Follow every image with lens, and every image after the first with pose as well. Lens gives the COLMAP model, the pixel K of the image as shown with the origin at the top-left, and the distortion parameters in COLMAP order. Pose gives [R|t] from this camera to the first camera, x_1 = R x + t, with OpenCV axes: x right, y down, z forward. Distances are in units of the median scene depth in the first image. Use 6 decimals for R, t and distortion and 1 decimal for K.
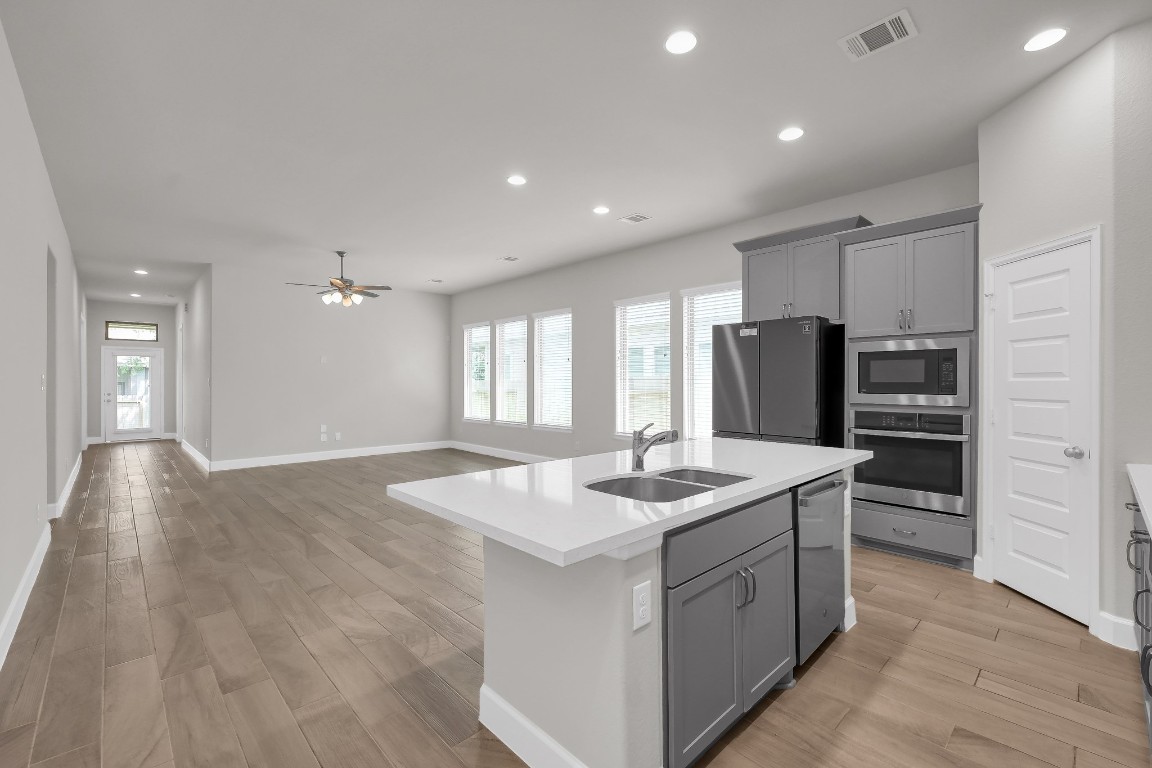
lens RADIAL K [[492.2, 0, 567.1], [0, 492.2, 381.2], [0, 0, 1]] dist [0.005435, -0.000556]
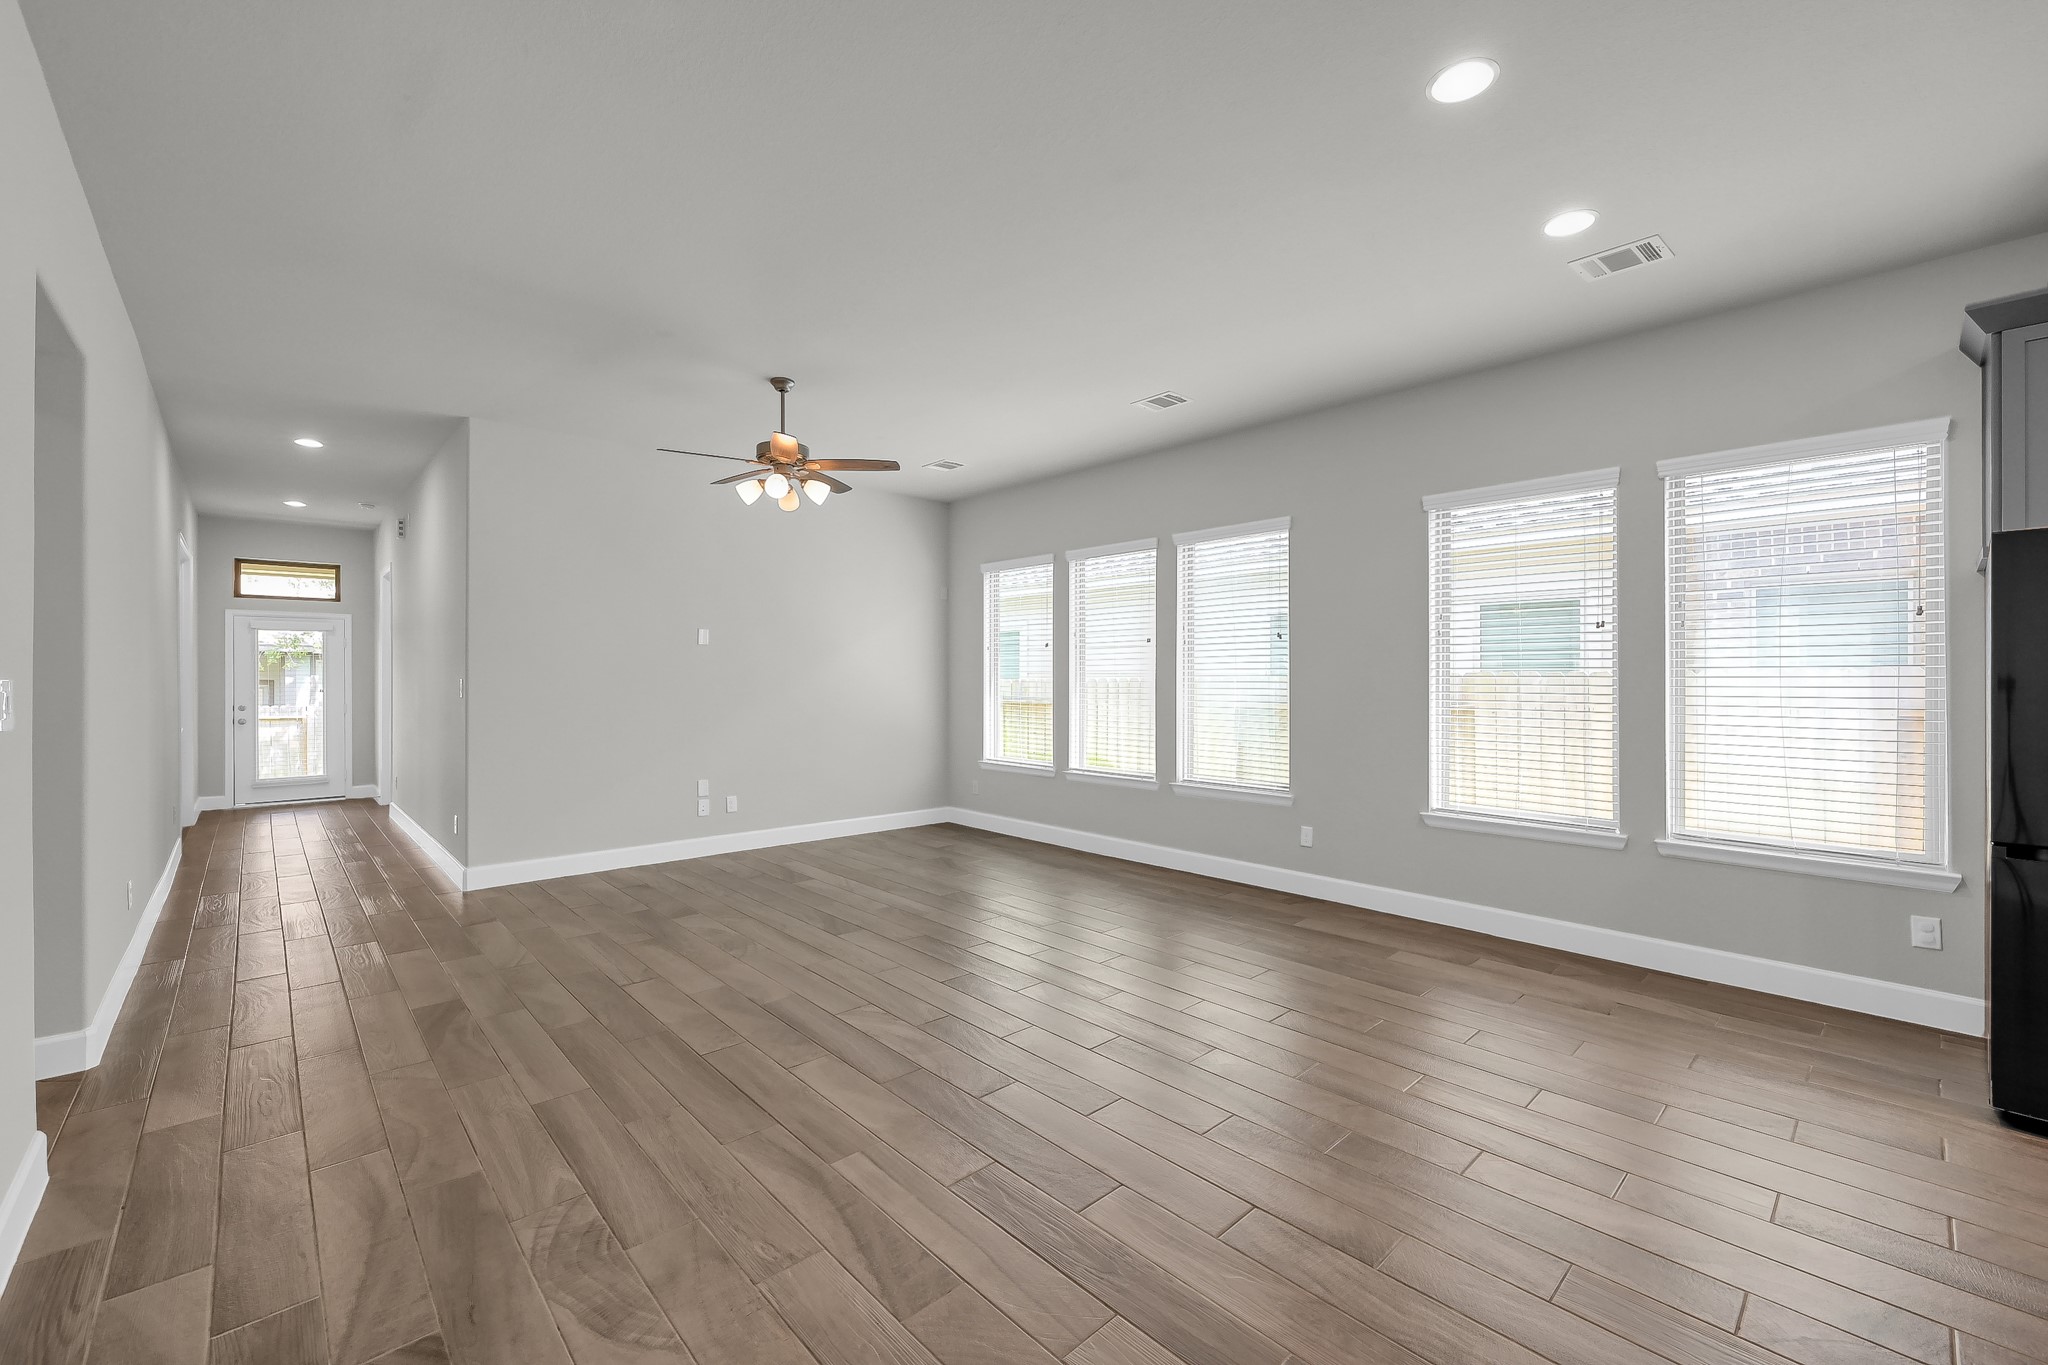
lens RADIAL K [[874.9, 0, 1041.1], [0, 874.9, 680.8], [0, 0, 1]] dist [0.005435, -0.000556]
pose [[0.999926, 0.001606, -0.012018, -0.164331], [-0.001571, 0.999995, 0.002881, -0.005407], [0.012023, -0.002862, 0.999924, 0.184220]]
